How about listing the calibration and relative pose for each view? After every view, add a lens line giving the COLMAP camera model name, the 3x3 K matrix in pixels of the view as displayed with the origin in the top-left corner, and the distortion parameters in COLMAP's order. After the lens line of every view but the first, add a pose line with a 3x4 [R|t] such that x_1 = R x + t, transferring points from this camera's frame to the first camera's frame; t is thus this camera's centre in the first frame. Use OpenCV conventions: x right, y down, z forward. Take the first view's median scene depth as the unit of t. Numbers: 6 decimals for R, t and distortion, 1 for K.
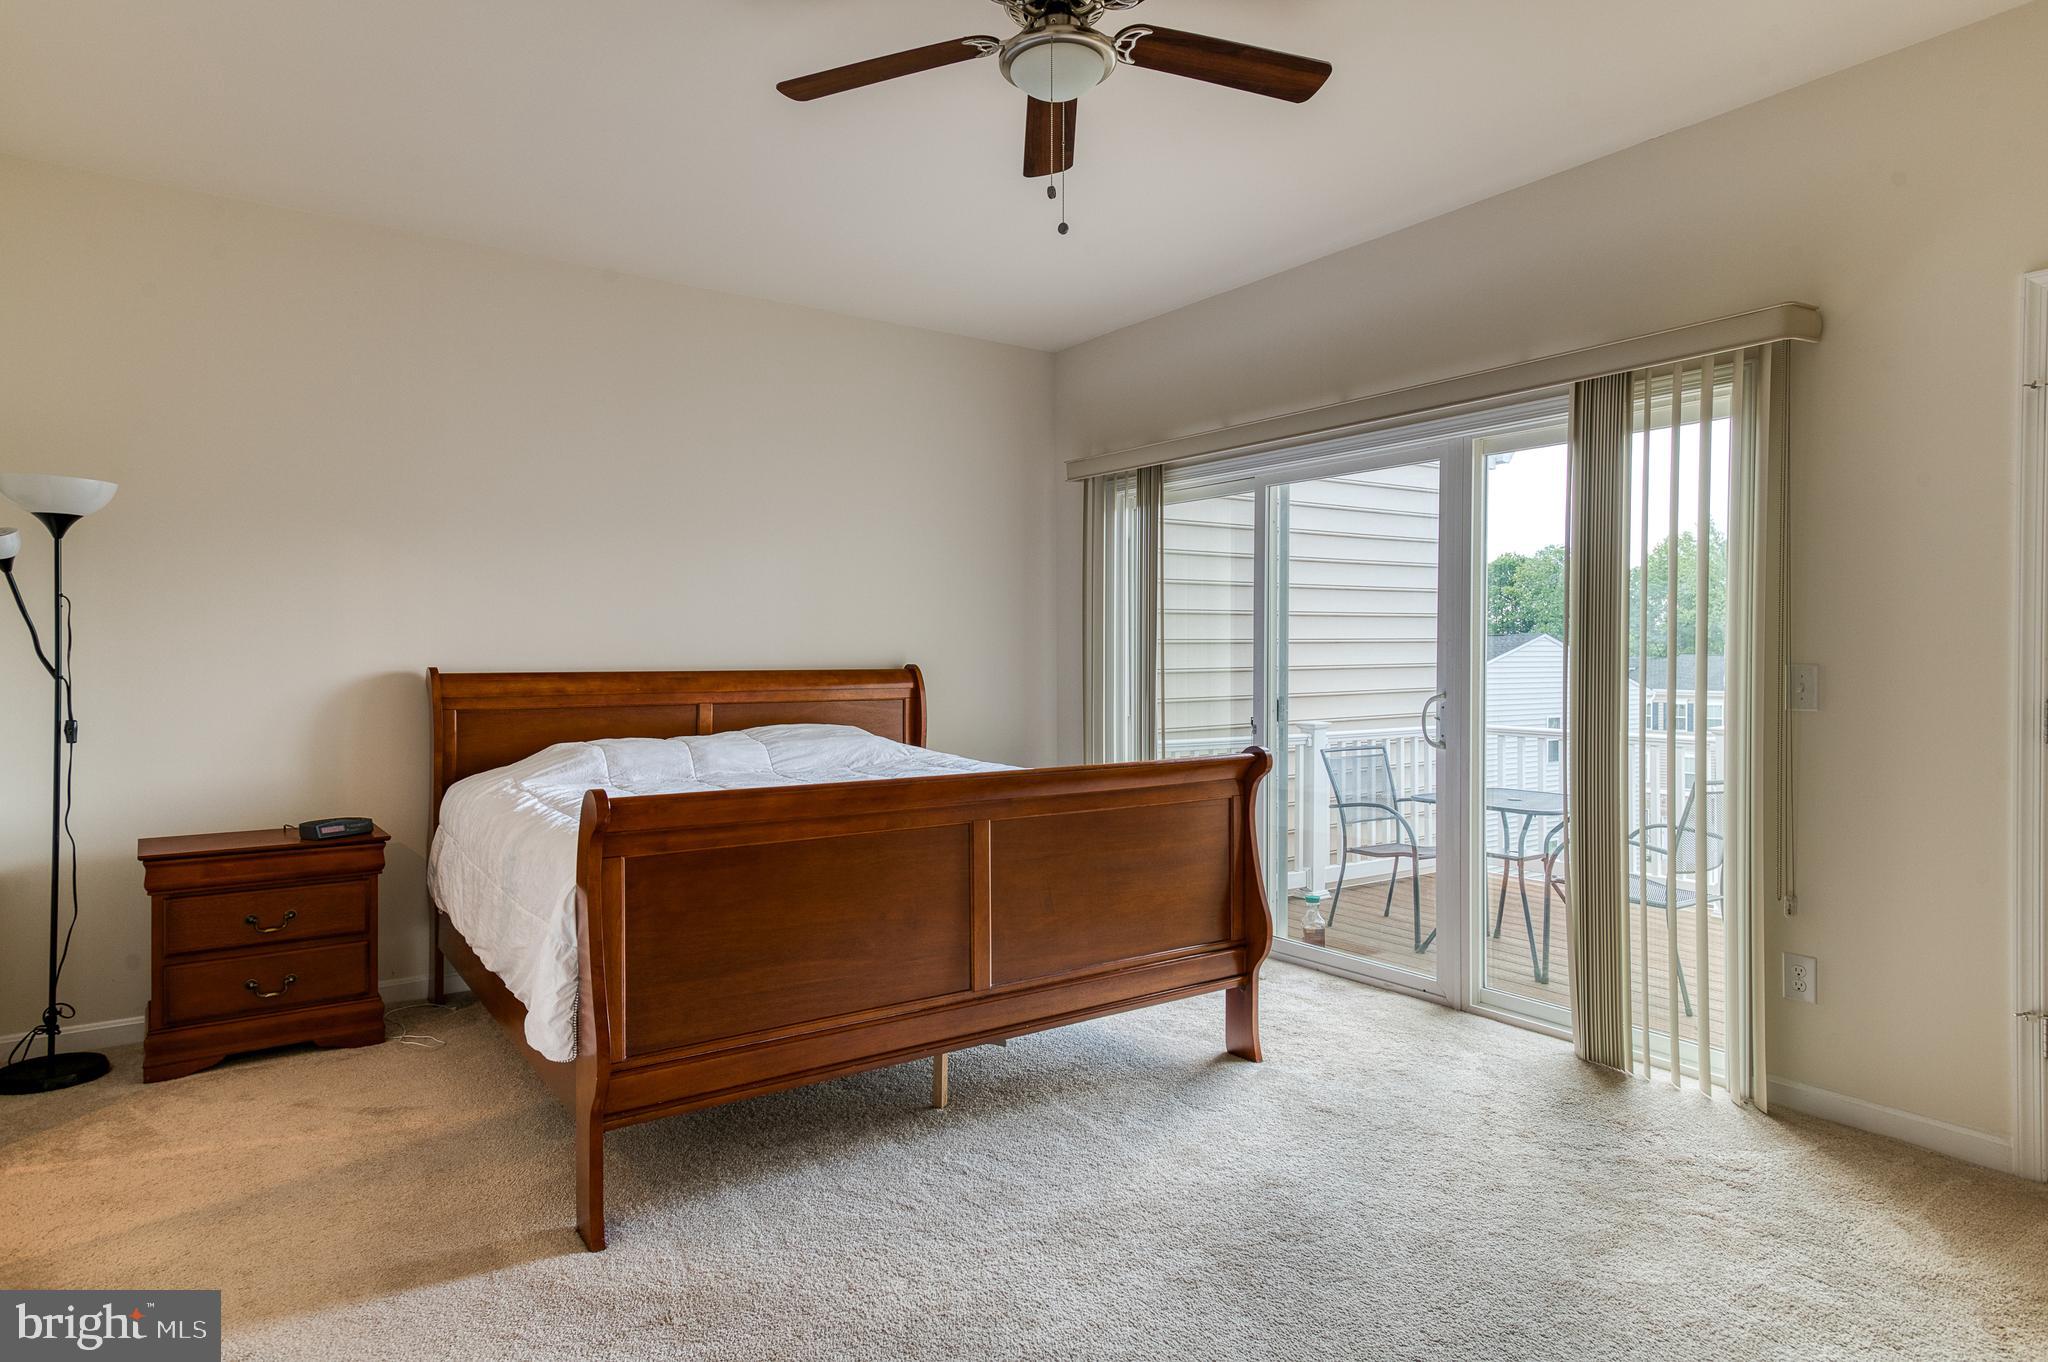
lens RADIAL K [[1236.5, 0, 1015.7], [0, 1236.5, 668.9], [0, 0, 1]] dist [0.005687, 0.000016]
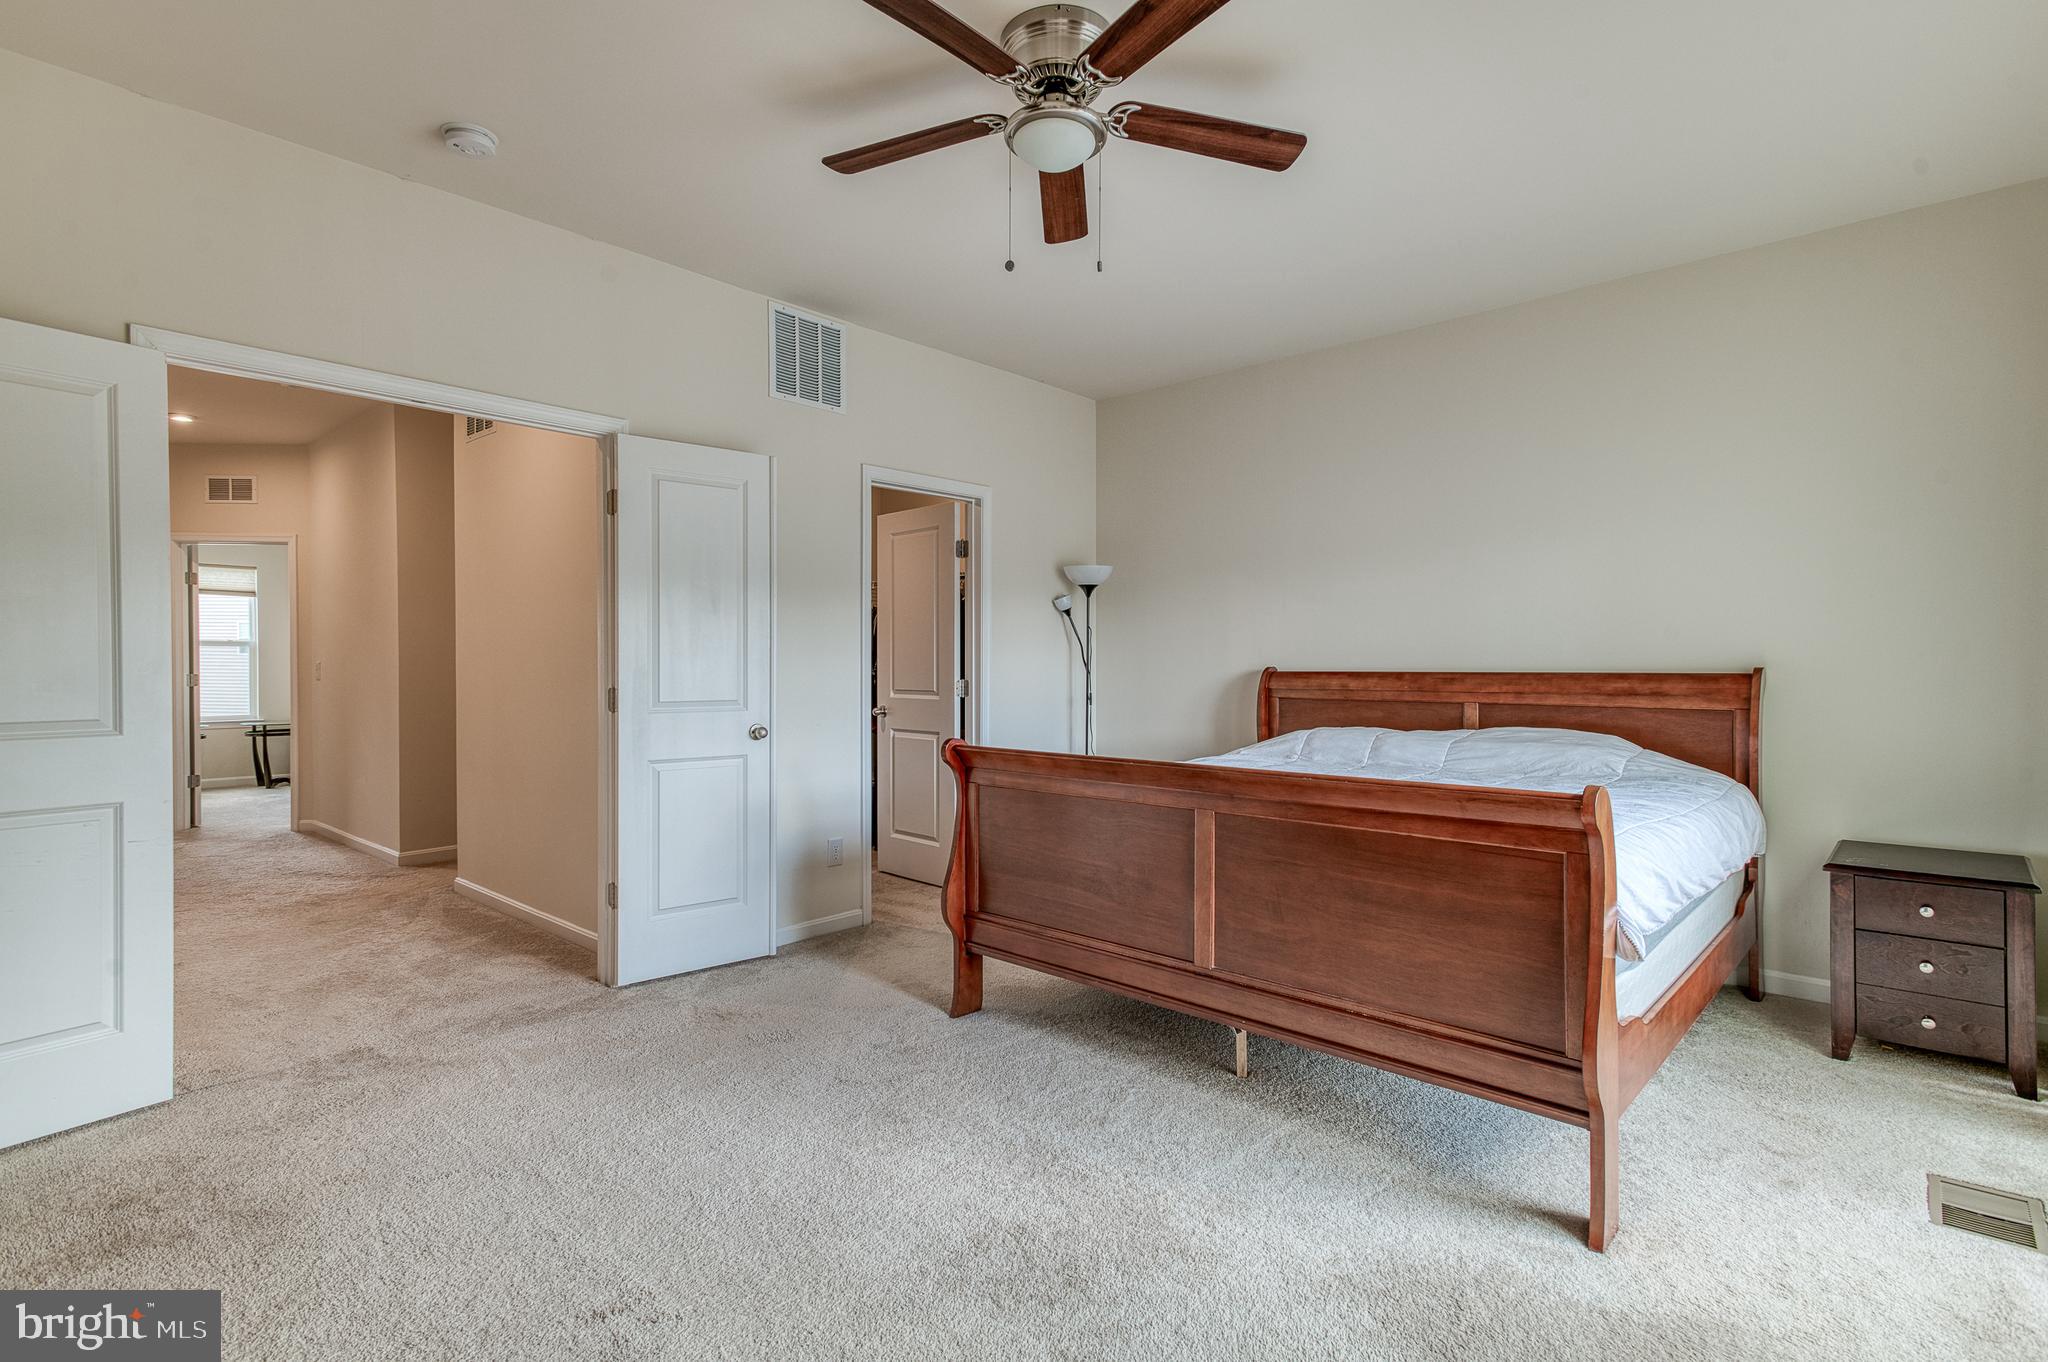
lens RADIAL K [[999.9, 0, 1016.8], [0, 999.9, 684.6], [0, 0, 1]] dist [0.023333, -0.000872]
pose [[0.181815, 0.022453, -0.983076, 0.584573], [-0.011363, 0.999721, 0.020732, -0.001431], [0.983267, 0.007401, 0.182019, 0.501338]]
